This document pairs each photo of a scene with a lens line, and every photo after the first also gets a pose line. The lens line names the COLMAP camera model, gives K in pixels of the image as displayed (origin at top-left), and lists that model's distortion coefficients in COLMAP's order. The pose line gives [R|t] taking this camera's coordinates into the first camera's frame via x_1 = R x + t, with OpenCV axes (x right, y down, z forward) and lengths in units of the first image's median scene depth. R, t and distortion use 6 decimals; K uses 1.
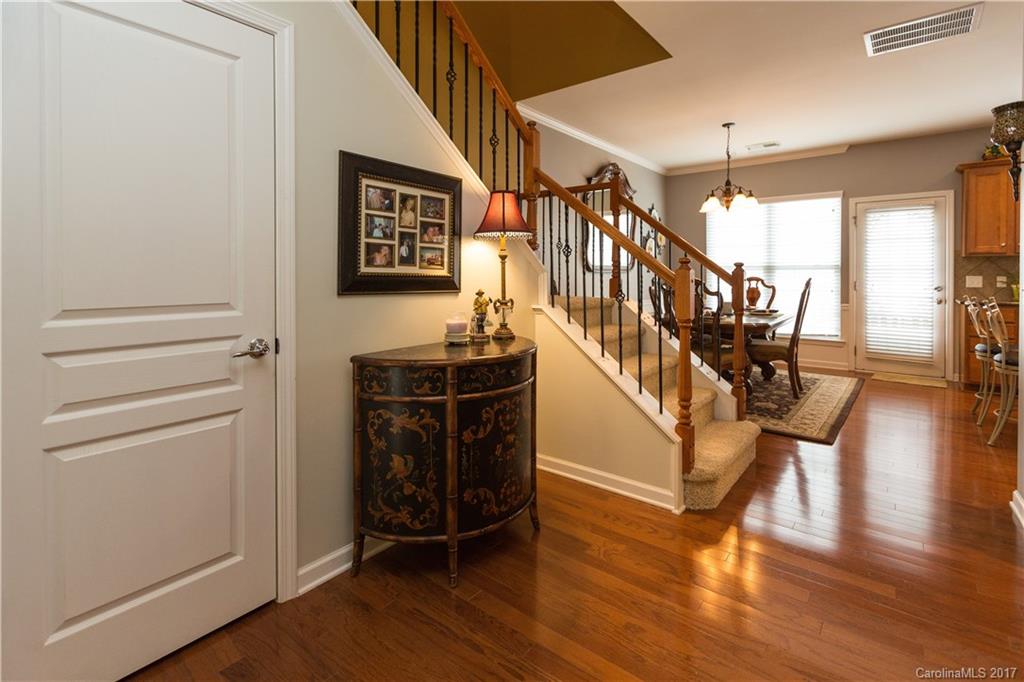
lens RADIAL K [[464.9, 0, 510.2], [0, 464.9, 284.7], [0, 0, 1]] dist [0.013301, 0.000504]
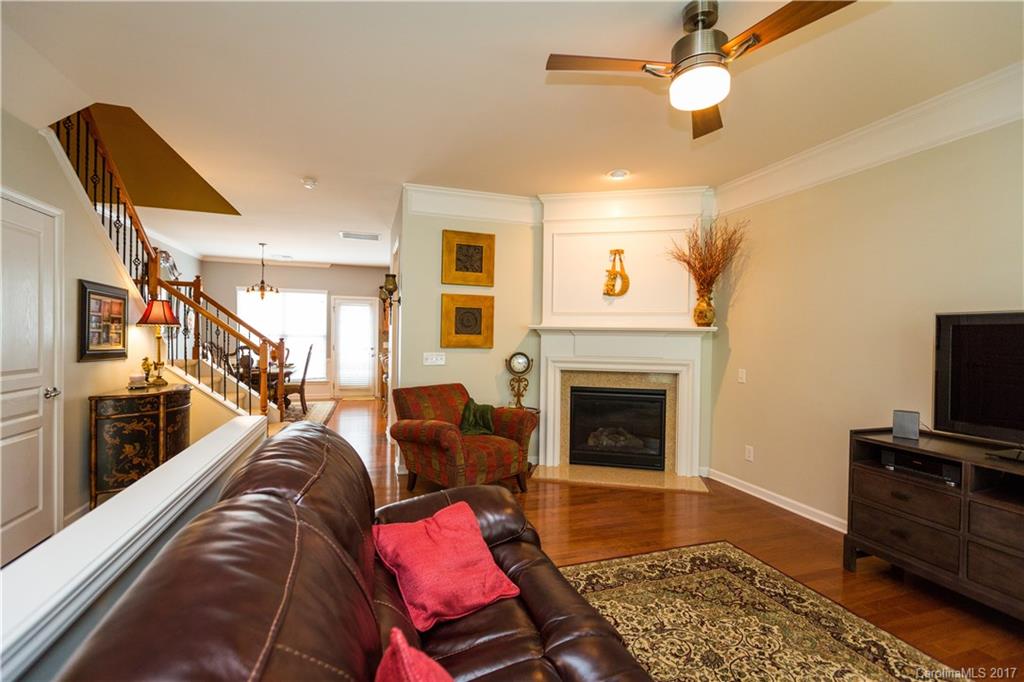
lens RADIAL K [[455.2, 0, 512.0], [0, 455.2, 341.0], [0, 0, 1]] dist [0.001594, 0.000565]
pose [[0.533588, -0.000085, 0.845745, -0.727774], [0.003786, 0.999990, -0.002288, -0.036895], [-0.845736, 0.004423, 0.533583, -0.986305]]
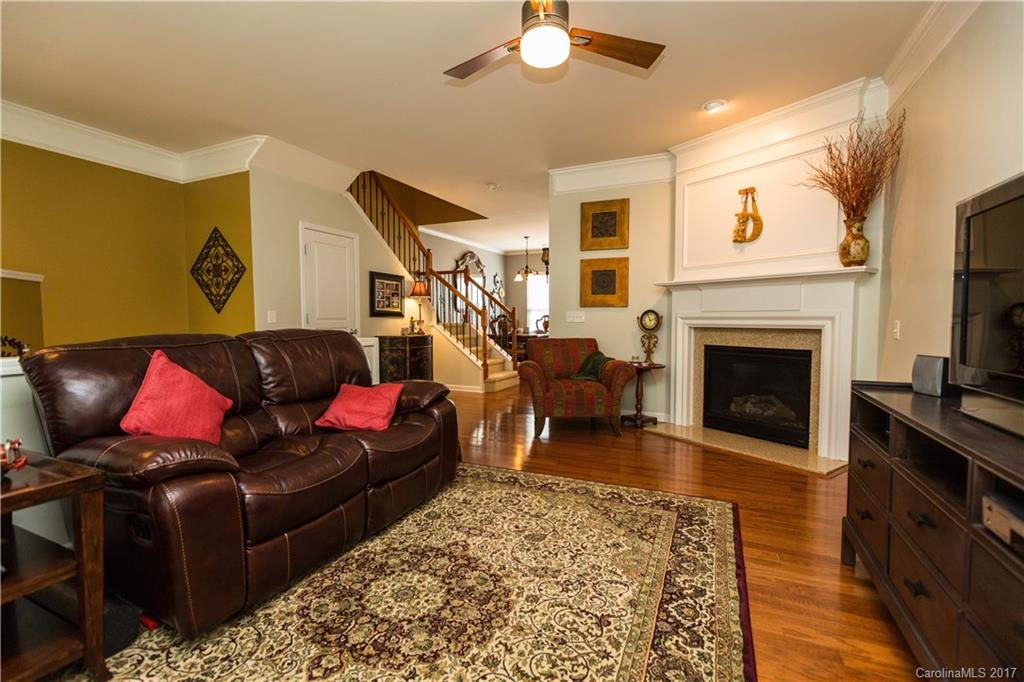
lens RADIAL K [[455.2, 0, 512.0], [0, 455.2, 341.0], [0, 0, 1]] dist [0.001594, 0.000565]
pose [[0.968045, -0.013347, 0.250420, -0.162606], [0.006275, 0.999559, 0.029017, 0.078885], [-0.250697, -0.026519, 0.967702, -1.730215]]
